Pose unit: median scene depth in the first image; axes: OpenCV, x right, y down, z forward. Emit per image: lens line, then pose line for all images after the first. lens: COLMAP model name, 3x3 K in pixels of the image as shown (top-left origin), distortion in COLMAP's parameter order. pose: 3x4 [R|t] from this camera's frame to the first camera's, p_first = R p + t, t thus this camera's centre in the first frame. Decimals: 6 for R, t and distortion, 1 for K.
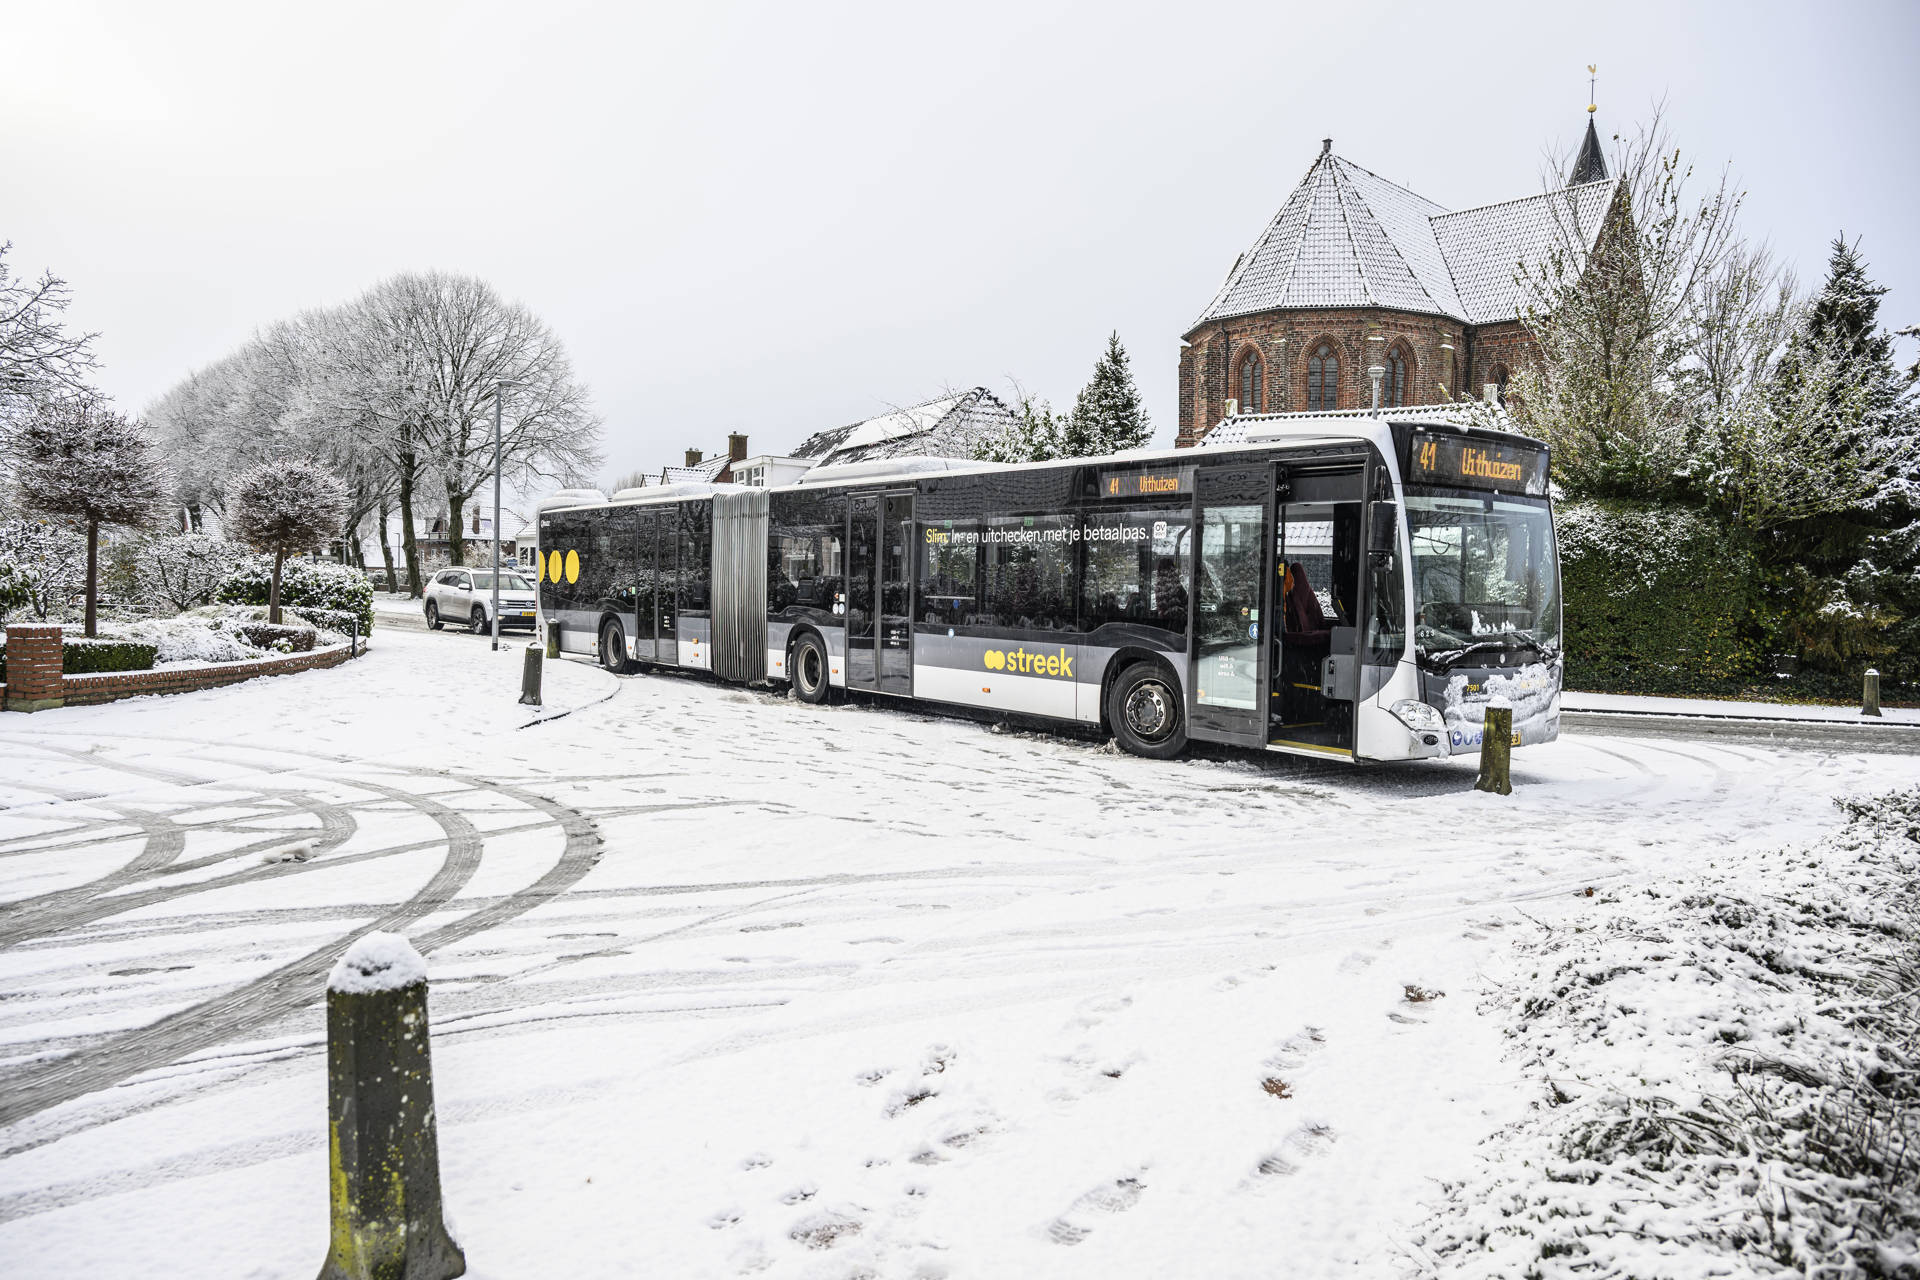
lens RADIAL K [[1252.7, 0, 960.0], [0, 1252.7, 640.0], [0, 0, 1]] dist [-0.004220, 0.001161]
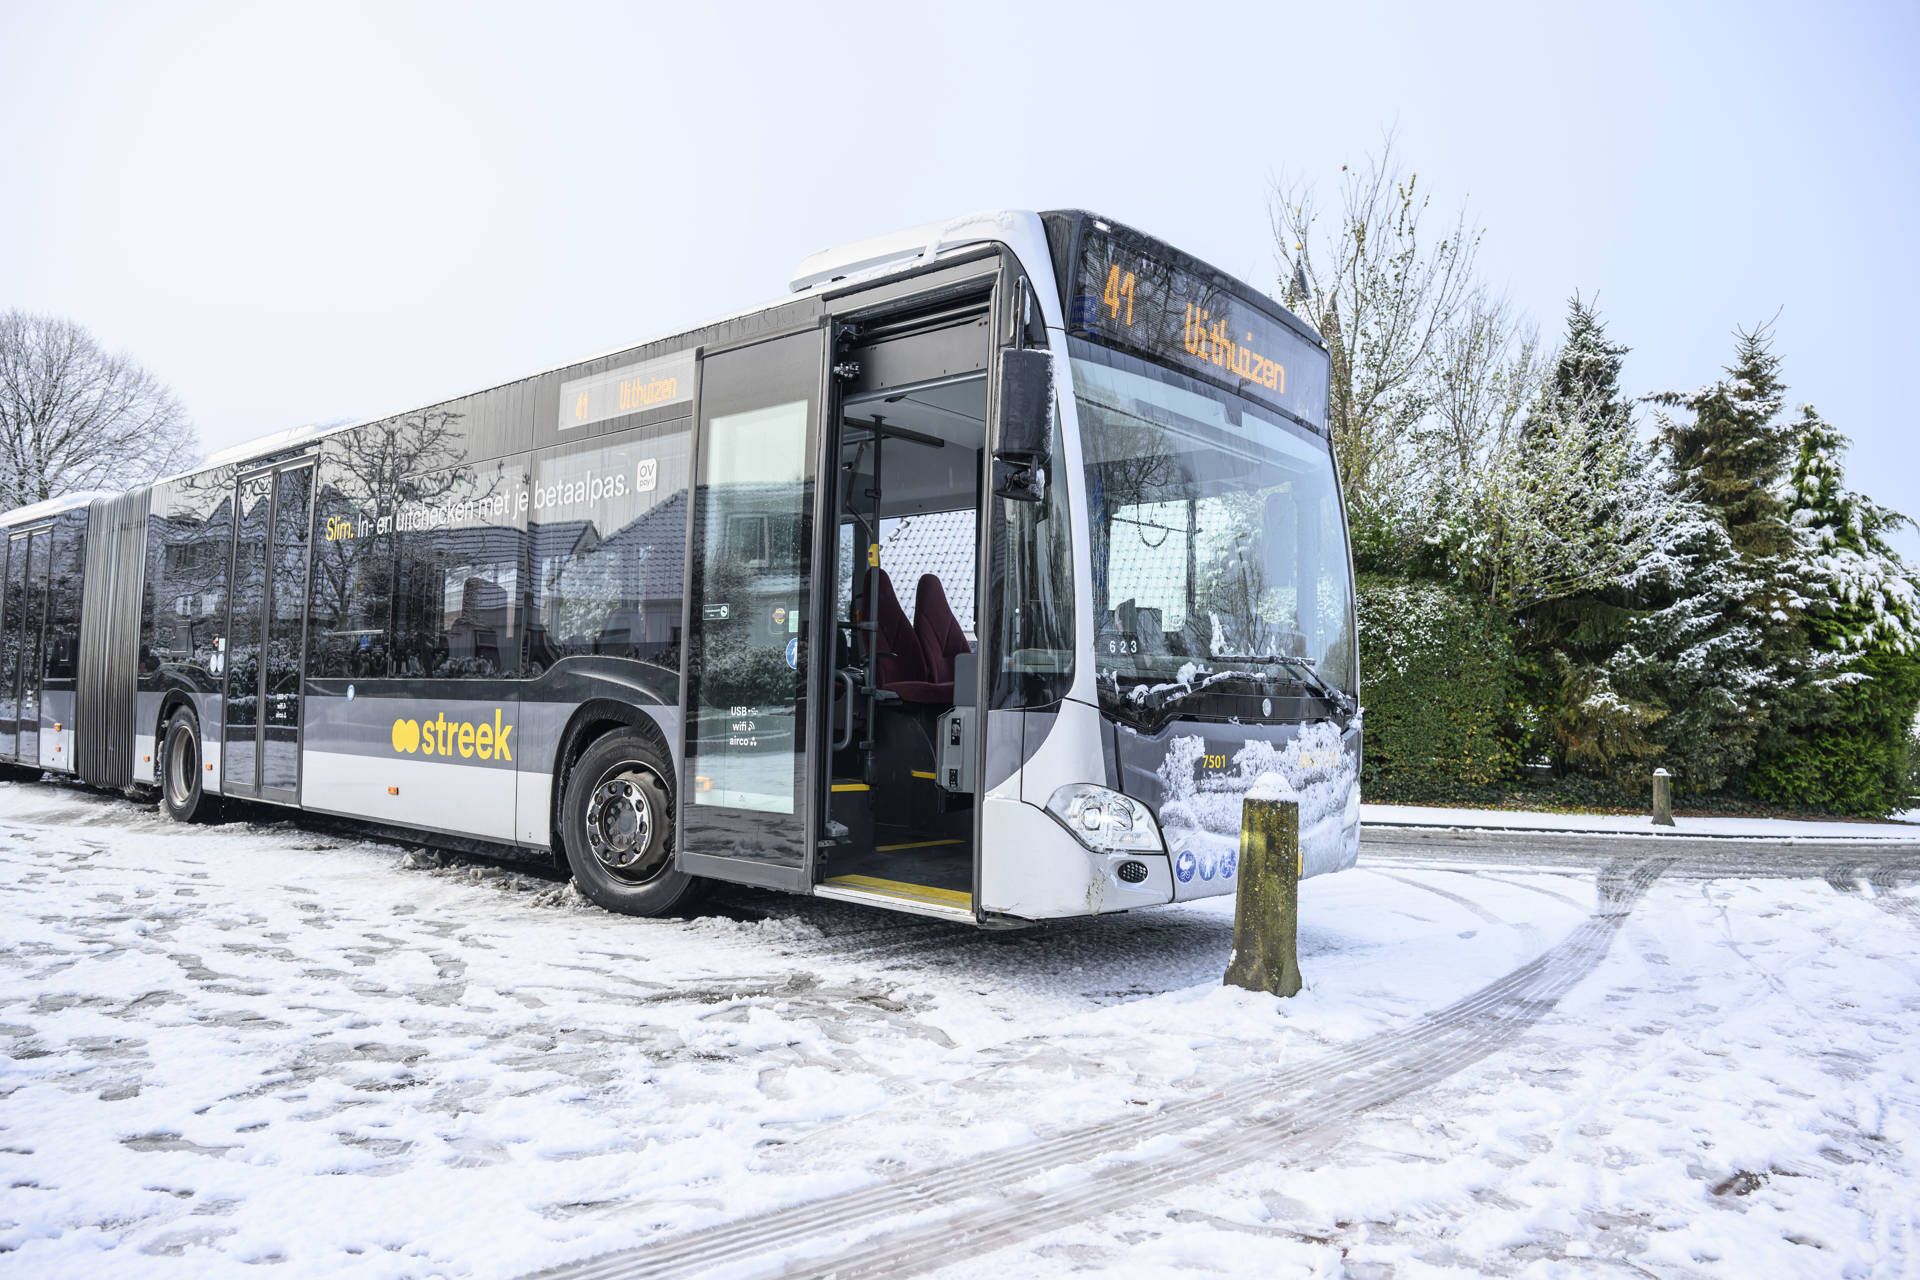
lens RADIAL K [[1267.3, 0, 960.0], [0, 1267.3, 640.0], [0, 0, 1]] dist [-0.001974, -0.000843]
pose [[0.979699, 0.018078, 0.199657, 0.150729], [0.001467, 0.995253, -0.097314, 0.027457], [-0.200468, 0.095631, 0.975022, 0.377421]]
